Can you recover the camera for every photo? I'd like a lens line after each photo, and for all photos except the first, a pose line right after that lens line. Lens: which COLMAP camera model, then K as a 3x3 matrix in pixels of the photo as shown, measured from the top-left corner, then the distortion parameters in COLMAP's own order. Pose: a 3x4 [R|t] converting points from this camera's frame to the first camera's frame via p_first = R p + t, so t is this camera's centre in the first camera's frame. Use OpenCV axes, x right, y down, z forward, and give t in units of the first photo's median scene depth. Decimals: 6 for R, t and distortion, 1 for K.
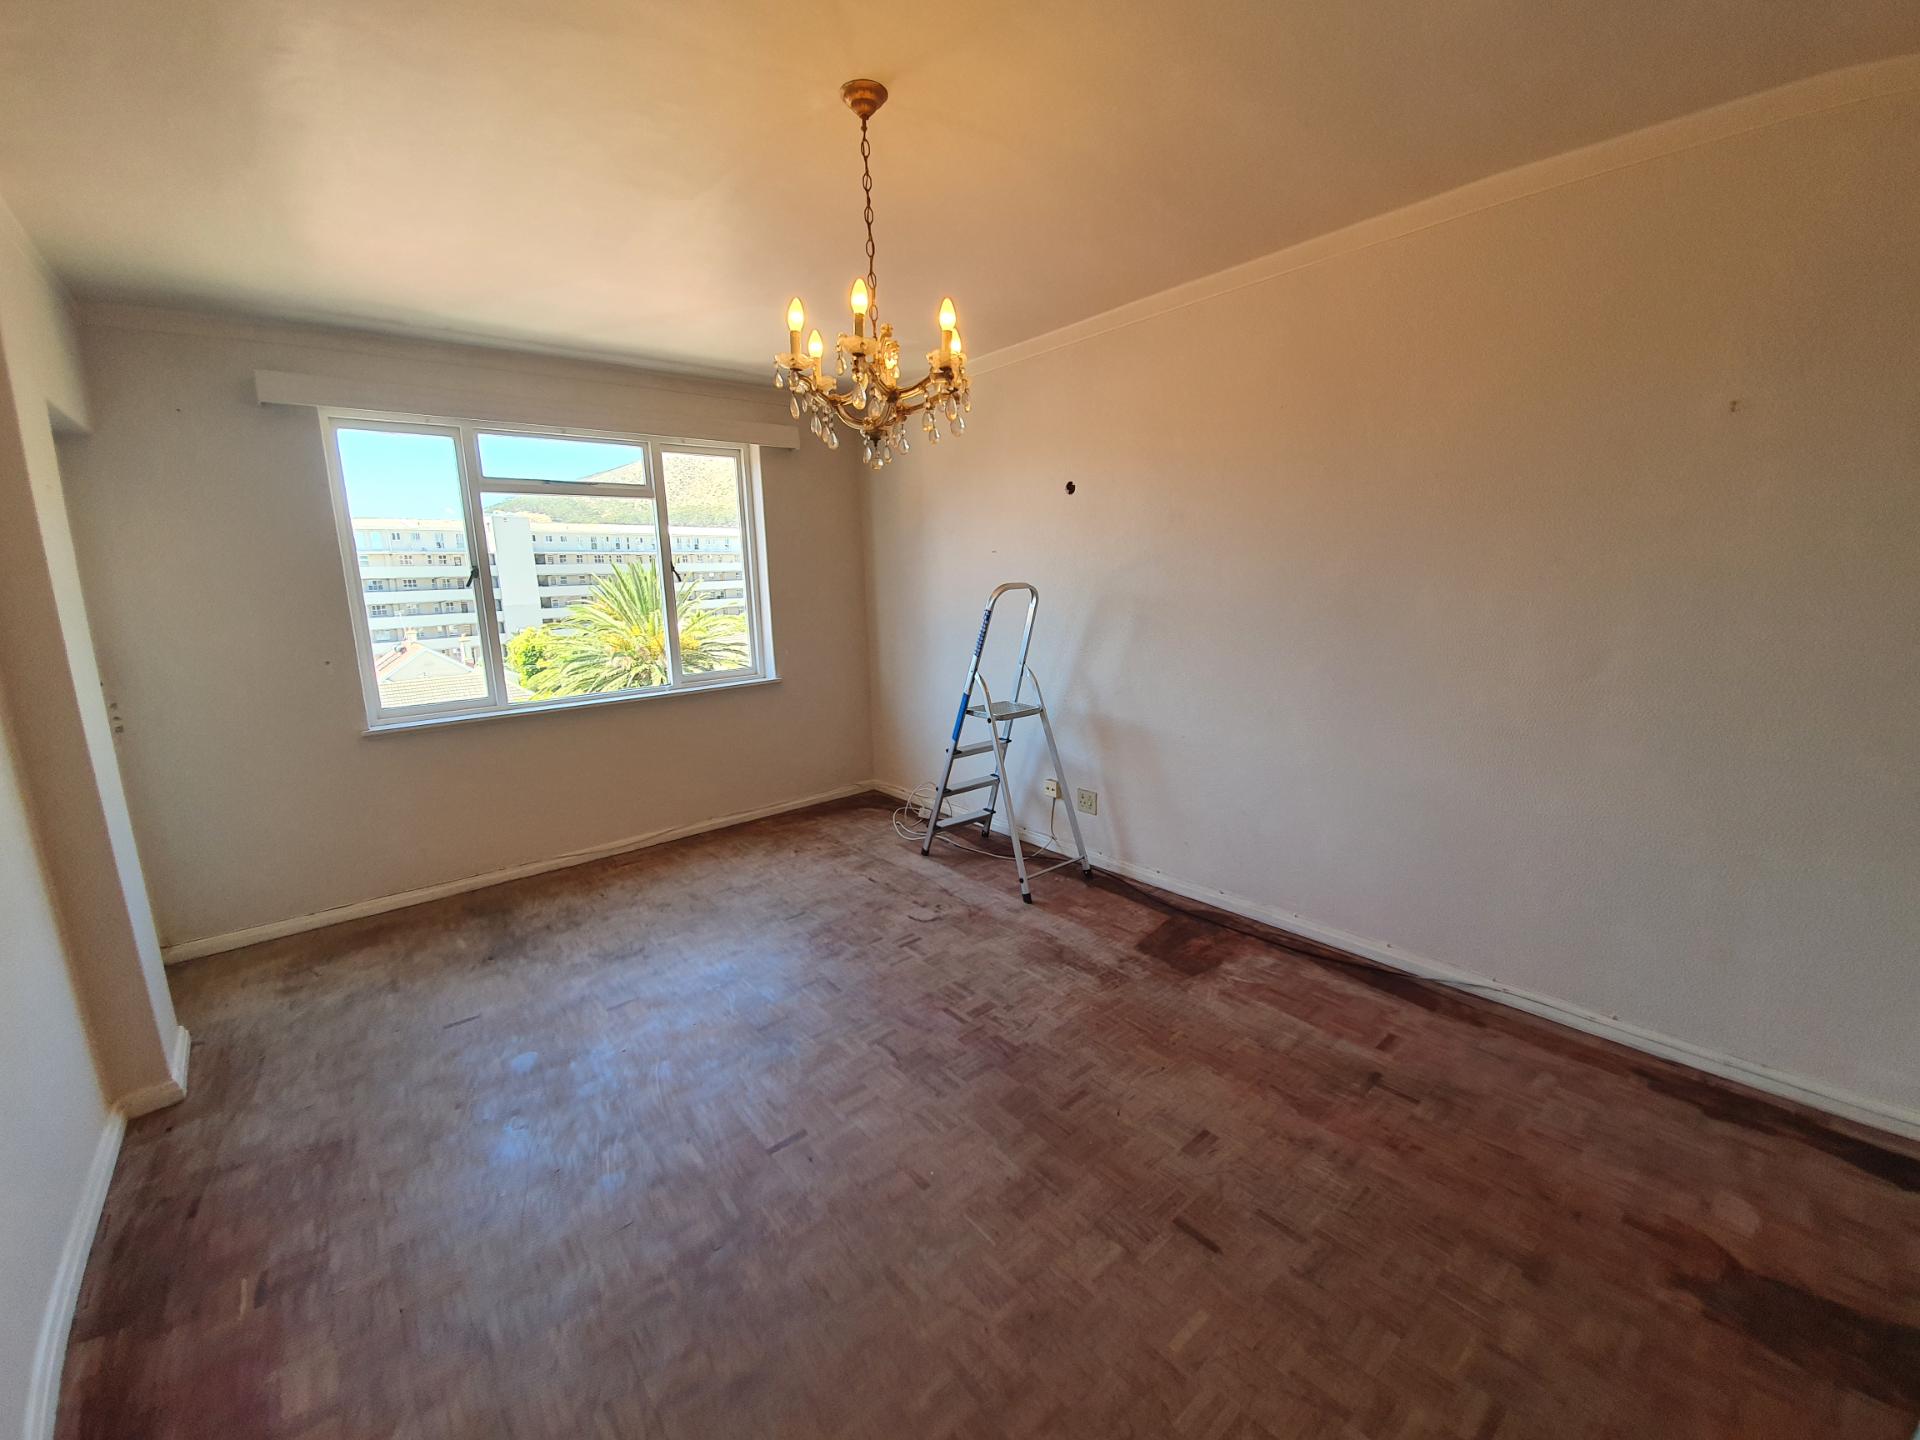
lens RADIAL K [[758.2, 0, 952.2], [0, 758.2, 707.5], [0, 0, 1]] dist [0.009381, -0.016373]
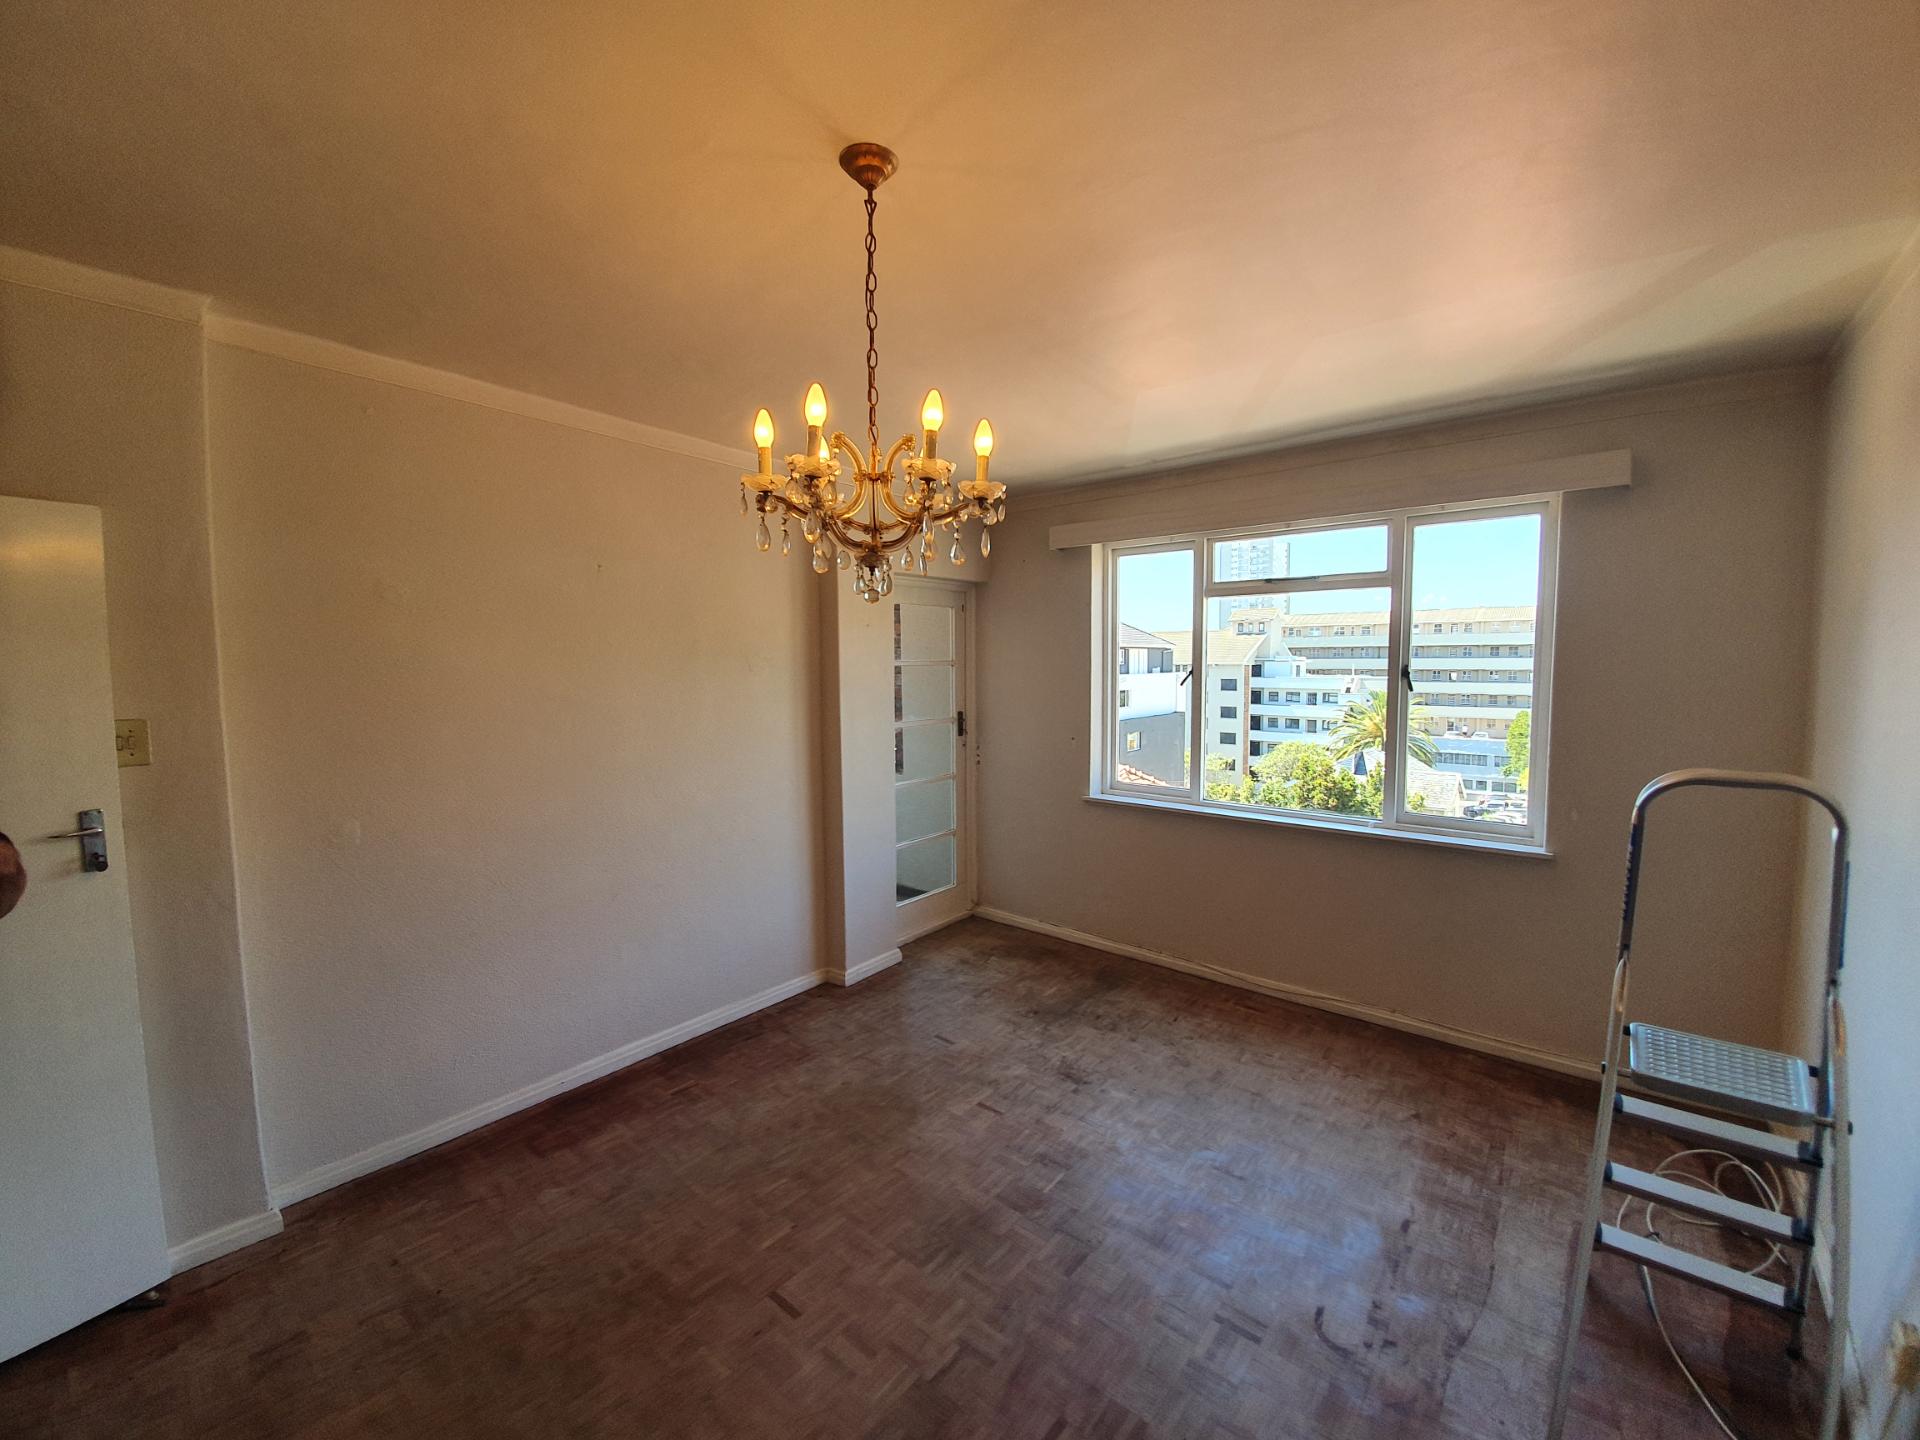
lens RADIAL K [[762.4, 0, 957.4], [0, 762.4, 708.4], [0, 0, 1]] dist [0.008660, -0.014634]
pose [[0.171274, 0.094241, -0.980706, 0.413945], [-0.172770, 0.982863, 0.064275, -0.157484], [0.969956, 0.158428, 0.184621, 0.551351]]
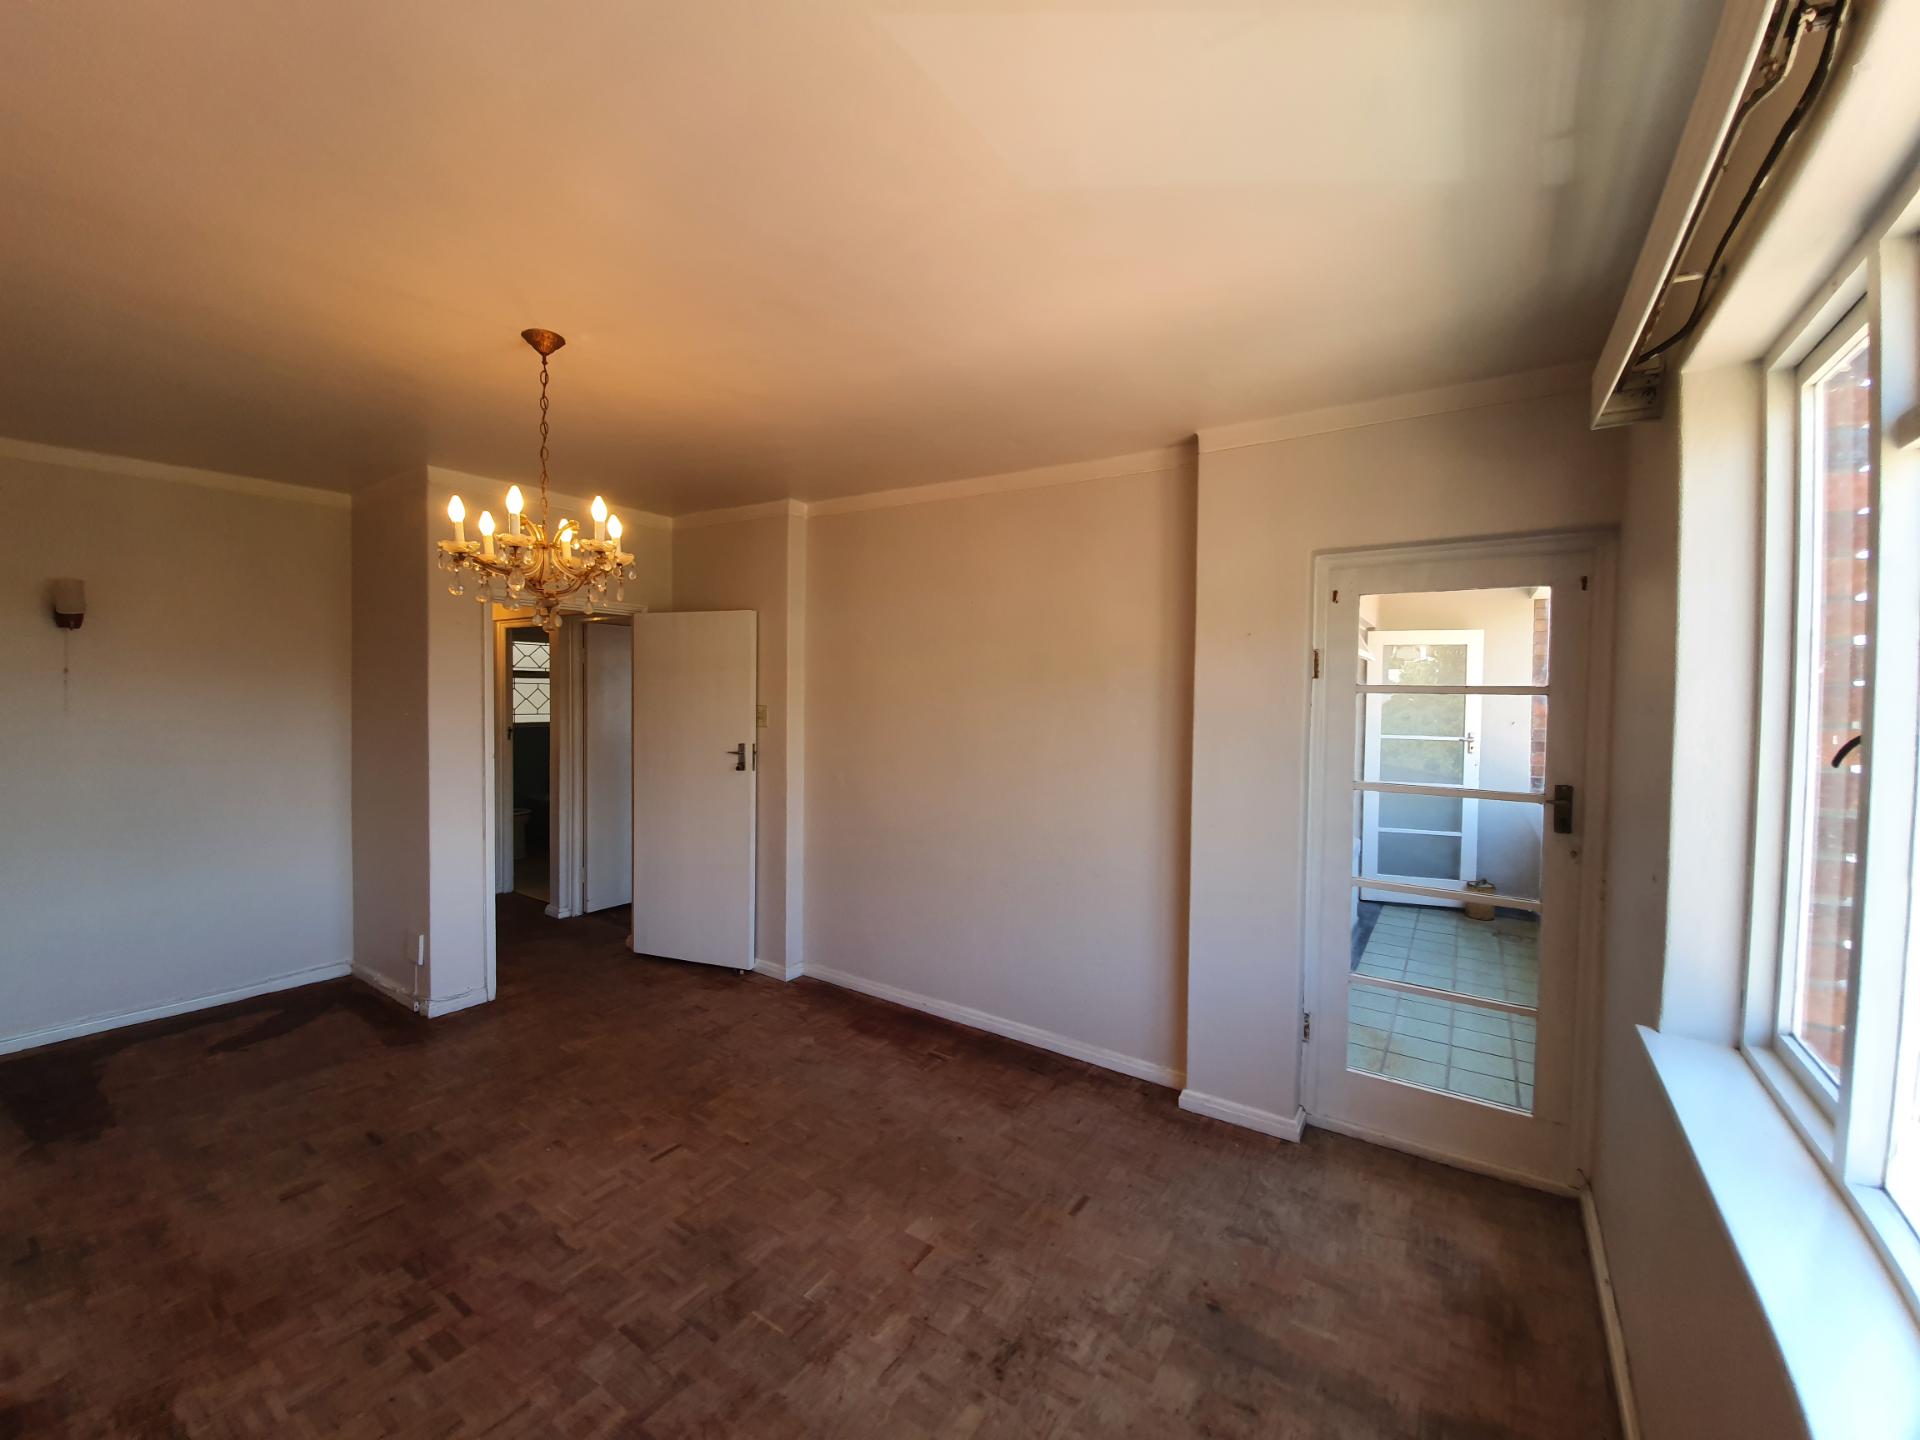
lens RADIAL K [[762.4, 0, 957.4], [0, 762.4, 708.4], [0, 0, 1]] dist [0.008660, -0.014634]
pose [[-0.963317, 0.027679, -0.266934, -0.222678], [-0.027825, 0.979004, 0.201932, -0.262071], [0.266919, 0.201952, -0.942322, 1.320778]]
